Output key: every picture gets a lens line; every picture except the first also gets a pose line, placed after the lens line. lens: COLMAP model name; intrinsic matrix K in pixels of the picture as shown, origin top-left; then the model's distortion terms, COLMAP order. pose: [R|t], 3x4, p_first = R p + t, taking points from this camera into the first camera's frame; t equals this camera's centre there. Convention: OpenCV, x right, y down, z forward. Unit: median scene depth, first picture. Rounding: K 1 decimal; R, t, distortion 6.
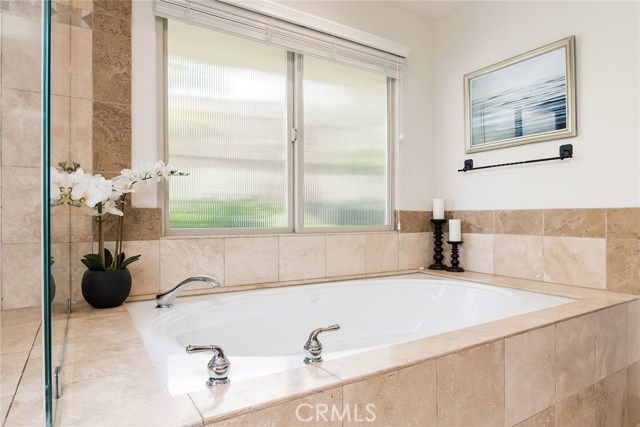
lens RADIAL K [[388.8, 0, 321.0], [0, 388.8, 210.4], [0, 0, 1]] dist [-0.007230, -0.001601]
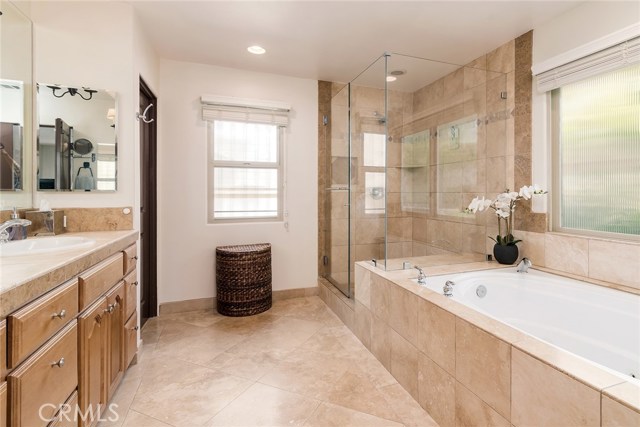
lens RADIAL K [[303.1, 0, 351.7], [0, 303.1, 196.5], [0, 0, 1]] dist [-0.005574, -0.000490]
pose [[-0.169057, 0.003741, -0.985599, 0.982653], [0.003500, 0.999989, 0.003195, -0.085886], [0.985600, -0.002909, -0.169068, 0.456642]]
